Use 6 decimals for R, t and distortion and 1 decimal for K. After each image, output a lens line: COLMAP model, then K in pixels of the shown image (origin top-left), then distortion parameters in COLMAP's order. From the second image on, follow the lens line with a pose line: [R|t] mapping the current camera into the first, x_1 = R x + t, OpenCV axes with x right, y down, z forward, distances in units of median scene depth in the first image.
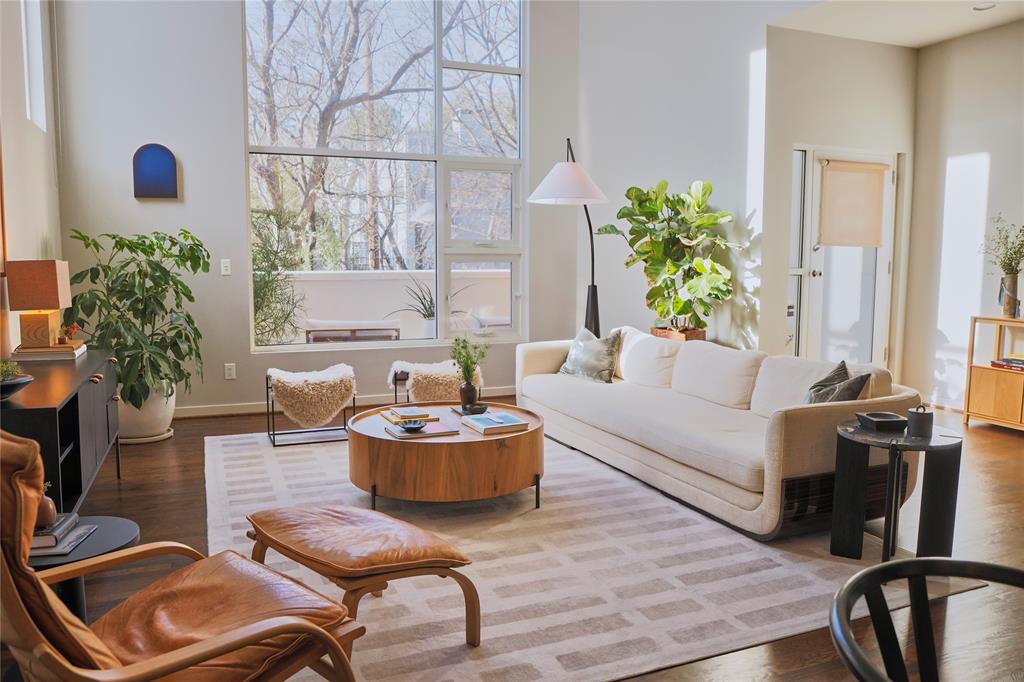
lens RADIAL K [[736.5, 0, 511.1], [0, 736.5, 340.5], [0, 0, 1]] dist [-0.050097, -0.001869]
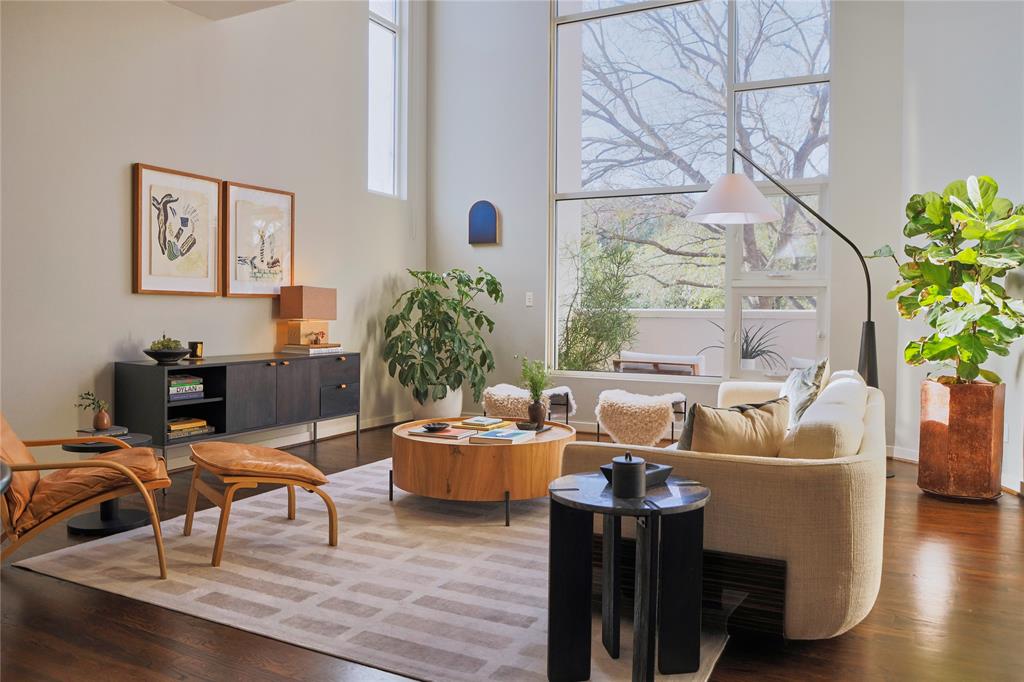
lens RADIAL K [[736.5, 0, 511.9], [0, 736.5, 340.5], [0, 0, 1]] dist [-0.050097, -0.001869]
pose [[0.662905, 0.033577, -0.747950, 0.820008], [-0.089103, 0.995432, -0.034285, 0.013865], [0.743382, 0.089373, 0.662869, 0.349907]]
